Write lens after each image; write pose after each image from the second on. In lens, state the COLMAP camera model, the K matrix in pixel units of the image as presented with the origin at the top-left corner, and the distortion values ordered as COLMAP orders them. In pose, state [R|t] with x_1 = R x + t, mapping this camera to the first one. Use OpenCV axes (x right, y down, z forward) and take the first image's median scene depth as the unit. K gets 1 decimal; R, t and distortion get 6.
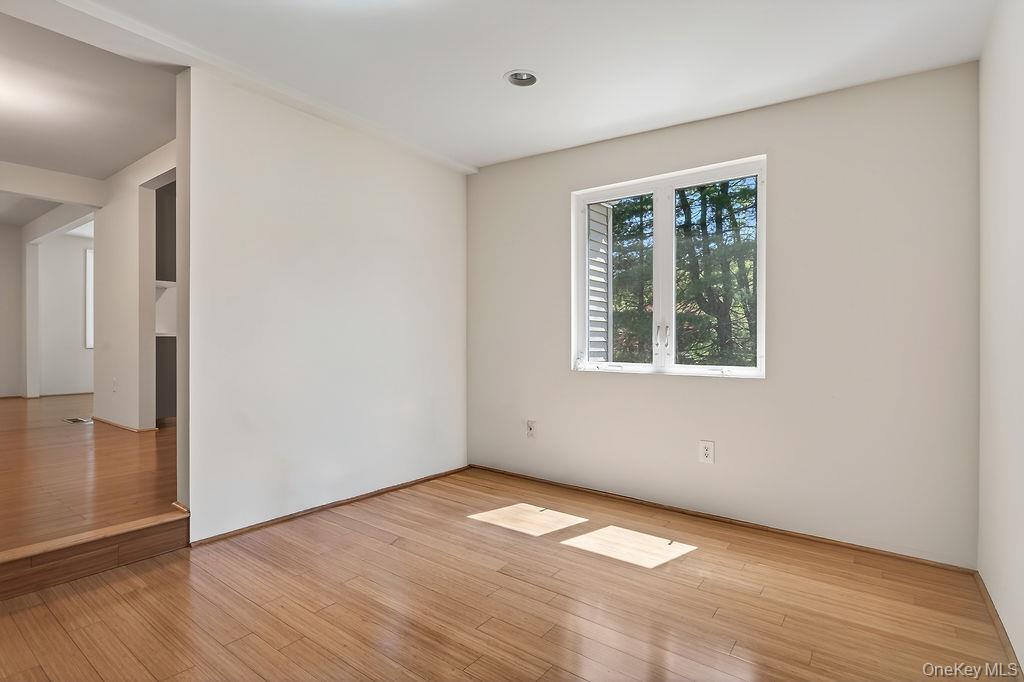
lens RADIAL K [[497.1, 0, 512.0], [0, 497.1, 341.0], [0, 0, 1]] dist [-0.000662, -0.000076]
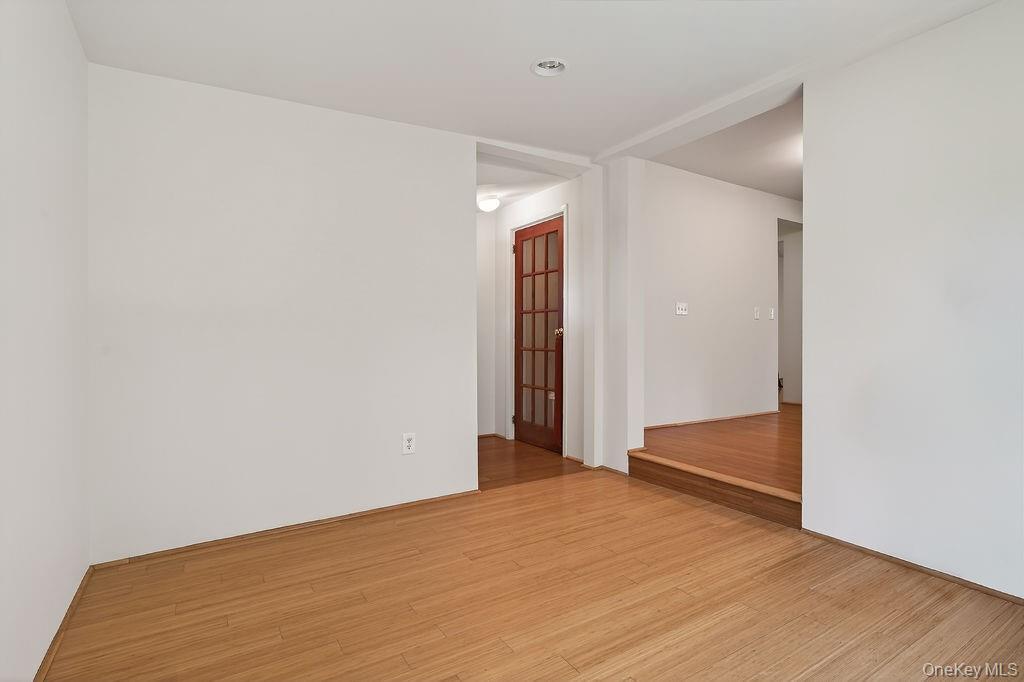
lens RADIAL K [[497.1, 0, 512.0], [0, 497.1, 341.0], [0, 0, 1]] dist [-0.000662, -0.000076]
pose [[-0.361807, -0.000075, -0.932253, 0.614409], [-0.001353, 0.999999, 0.000444, 0.009937], [0.932252, 0.001422, -0.361807, 0.883891]]
